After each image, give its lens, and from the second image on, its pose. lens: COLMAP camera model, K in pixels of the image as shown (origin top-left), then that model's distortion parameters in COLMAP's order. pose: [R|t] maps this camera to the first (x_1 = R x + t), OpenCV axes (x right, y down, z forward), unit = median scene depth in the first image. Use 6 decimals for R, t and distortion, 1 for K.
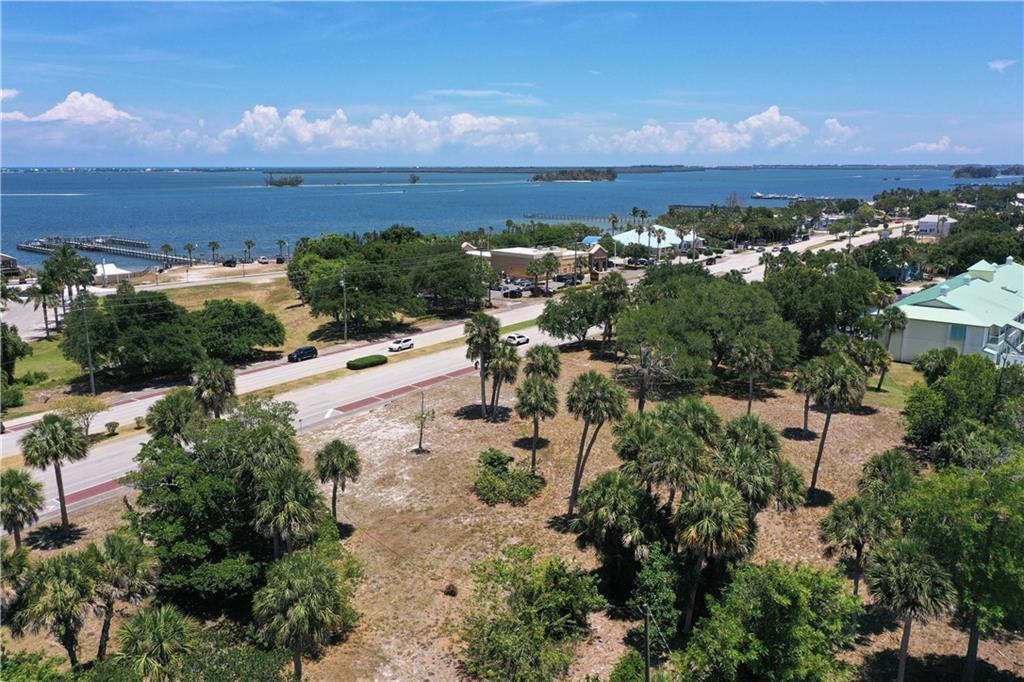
lens RADIAL K [[829.7, 0, 515.0], [0, 829.7, 341.3], [0, 0, 1]] dist [0.004209, 0.001755]
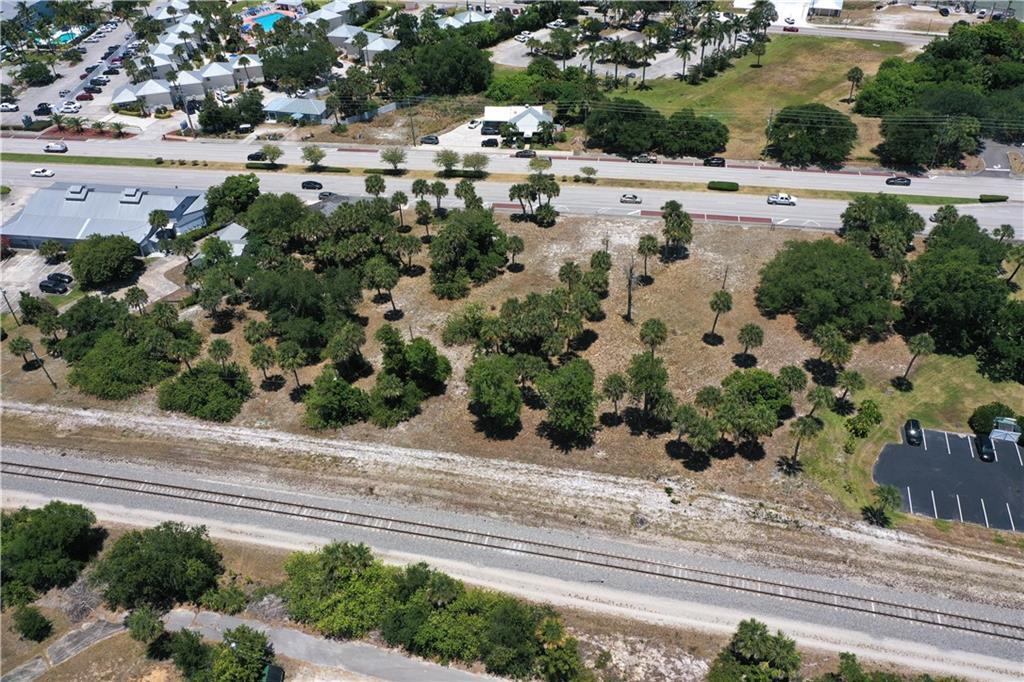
lens RADIAL K [[806.5, 0, 510.7], [0, 806.5, 340.3], [0, 0, 1]] dist [0.009068, 0.002227]
pose [[0.427788, 0.557653, -0.711351, 1.006608], [-0.159092, 0.821166, 0.548066, -0.570020], [0.889768, -0.121286, 0.440003, -0.061454]]
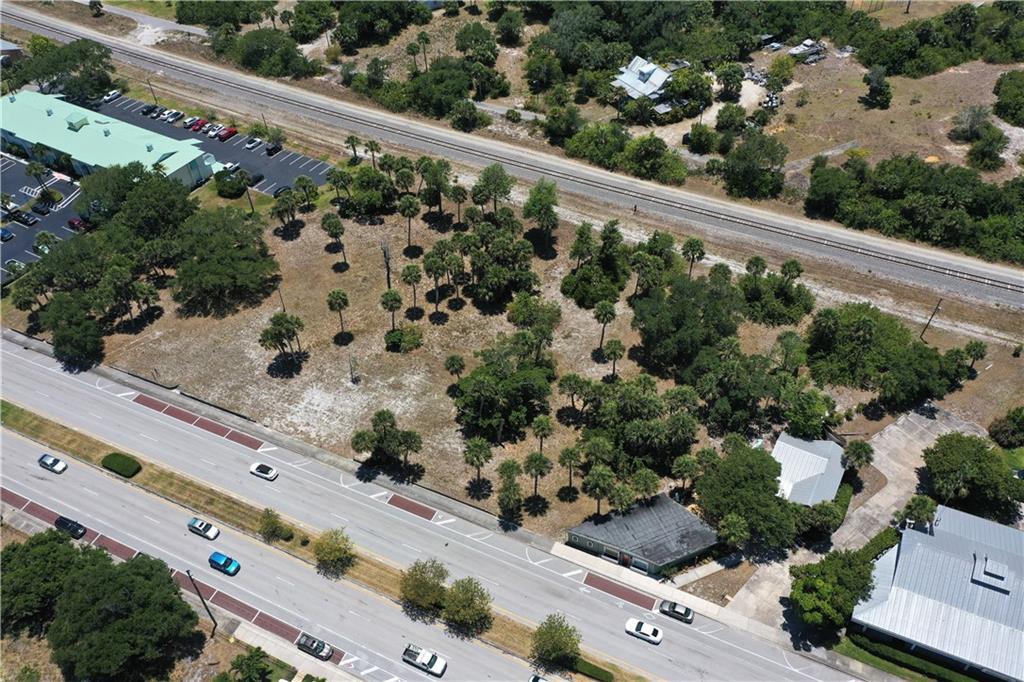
lens RADIAL K [[810.2, 0, 513.8], [0, 810.2, 340.2], [0, 0, 1]] dist [0.003789, 0.004299]
pose [[-0.153856, -0.681038, 0.715902, -1.048449], [0.240339, 0.676976, 0.695659, -0.815237], [-0.958418, 0.279090, 0.059523, 0.434965]]
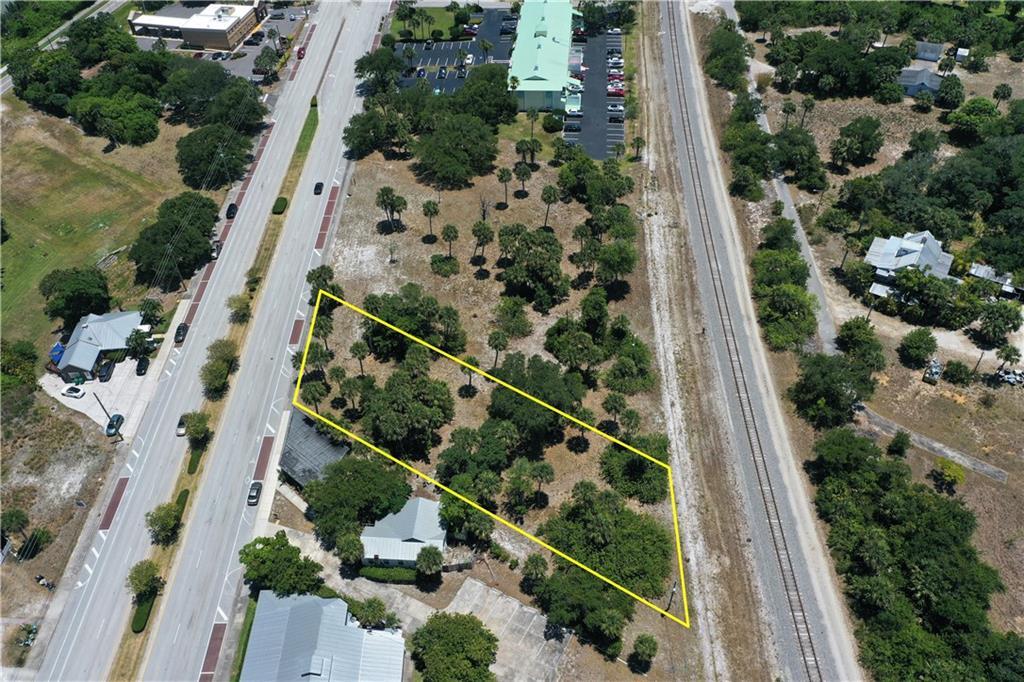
lens RADIAL K [[811.6, 0, 512.3], [0, 811.6, 338.1], [0, 0, 1]] dist [0.005085, 0.002468]
pose [[0.818316, -0.413902, 0.398803, -0.654523], [0.151427, 0.824589, 0.545090, -0.686982], [-0.554462, -0.385666, 0.737450, -0.734210]]
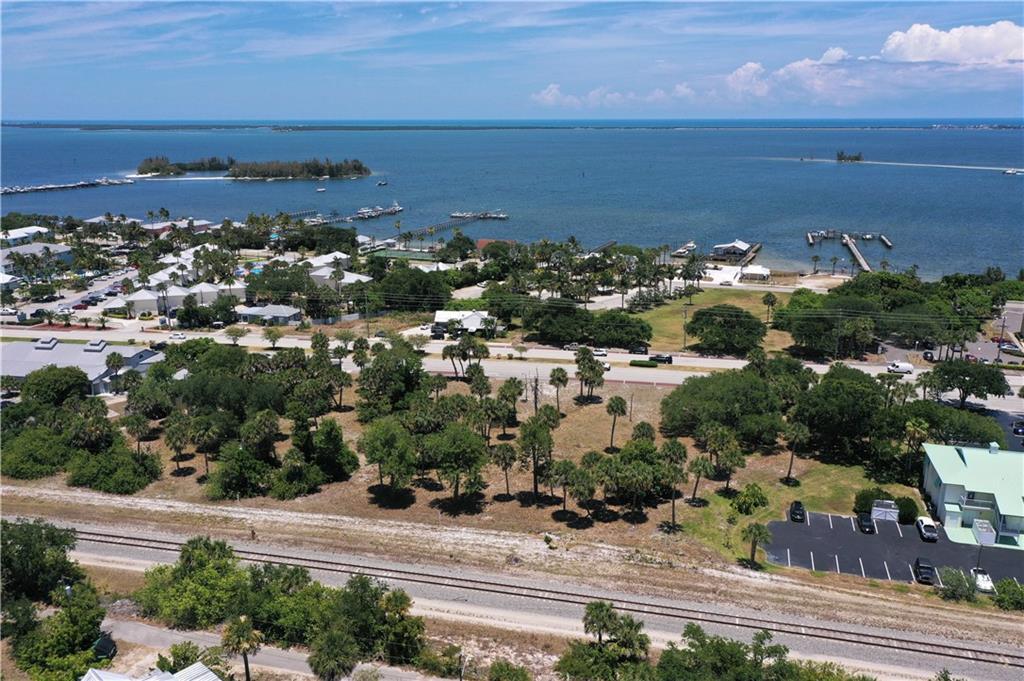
lens RADIAL K [[822.7, 0, 512.5], [0, 822.7, 339.7], [0, 0, 1]] dist [0.011042, 0.002060]
pose [[0.416456, 0.237817, -0.877501, 1.322456], [-0.187520, 0.966897, 0.173049, -0.296733], [0.889607, 0.092482, 0.447266, 0.012795]]
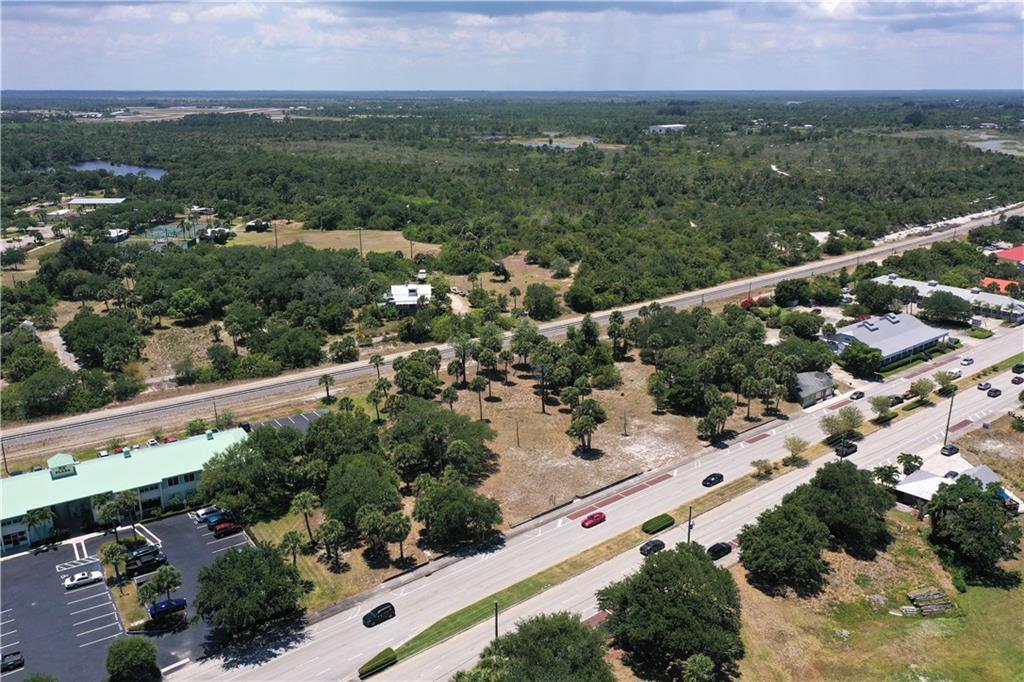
lens RADIAL K [[841.4, 0, 514.5], [0, 841.4, 342.4], [0, 0, 1]] dist [0.010830, -0.000839]
pose [[-0.959020, -0.081559, 0.271346, -0.327454], [0.059777, 0.877879, 0.475137, -0.912449], [-0.276961, 0.471886, -0.837028, 2.224469]]
